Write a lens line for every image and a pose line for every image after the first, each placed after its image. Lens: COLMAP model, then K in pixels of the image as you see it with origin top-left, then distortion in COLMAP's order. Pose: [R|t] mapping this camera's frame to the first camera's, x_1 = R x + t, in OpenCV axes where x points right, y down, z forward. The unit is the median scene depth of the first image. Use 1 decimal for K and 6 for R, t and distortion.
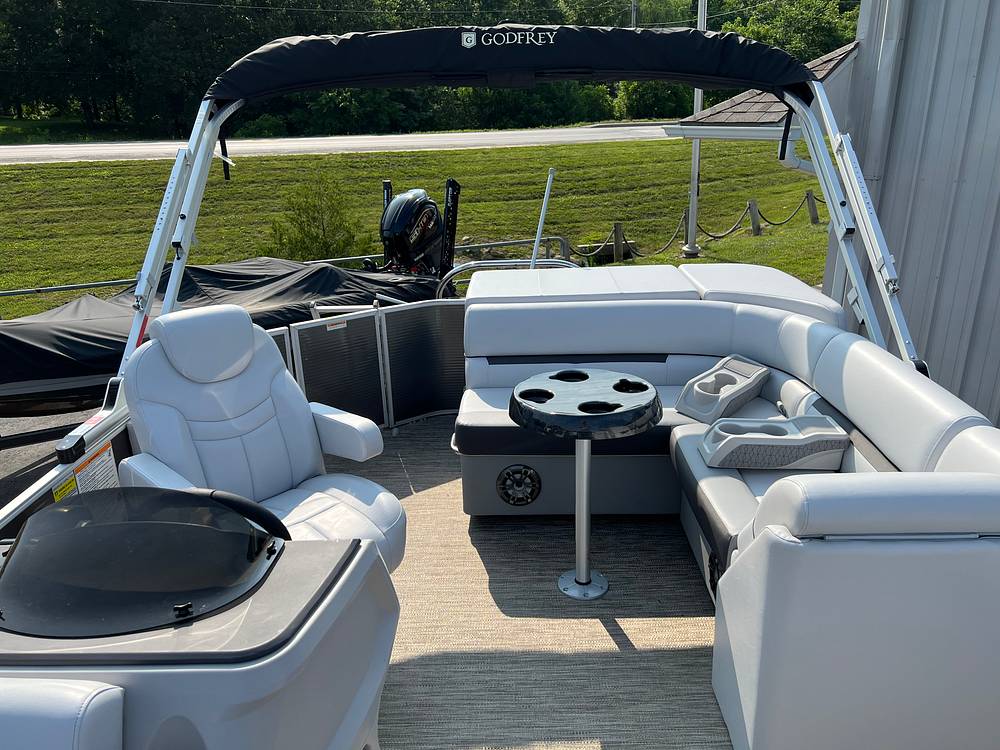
lens RADIAL K [[769.0, 0, 504.3], [0, 769.0, 370.0], [0, 0, 1]] dist [0.014667, -0.024021]
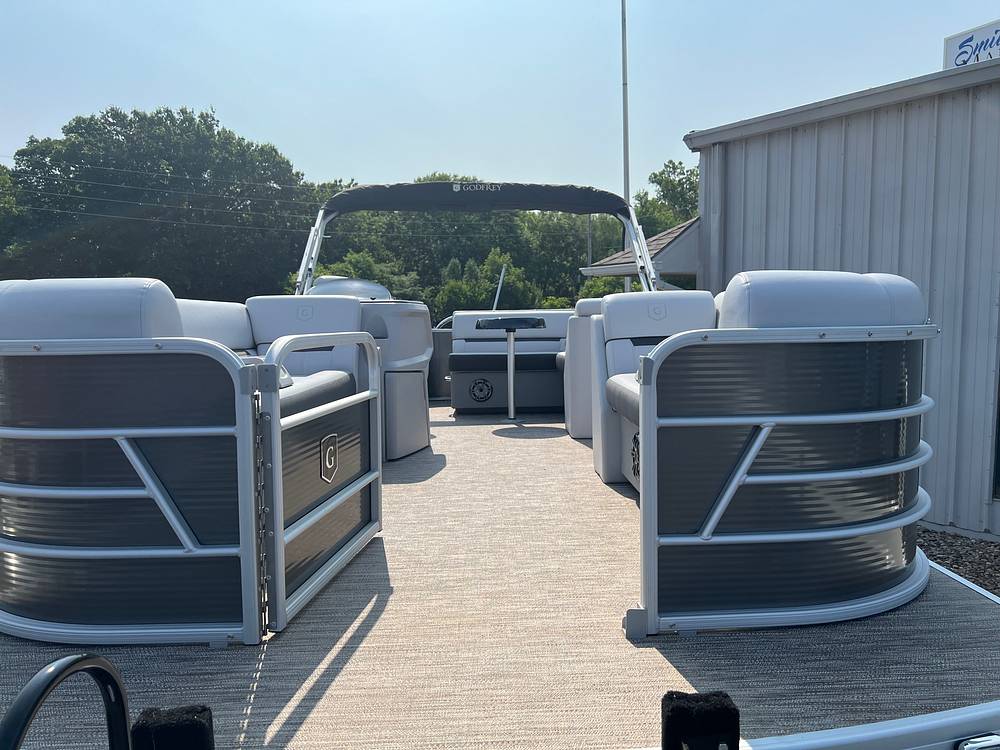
lens RADIAL K [[769.0, 0, 497.5], [0, 769.0, 377.4], [0, 0, 1]] dist [0.014667, -0.024021]
pose [[0.999440, 0.012920, 0.030858, 0.003184], [-0.004479, 0.965788, -0.259295, 0.540701], [-0.033152, 0.259012, 0.965305, -0.756839]]
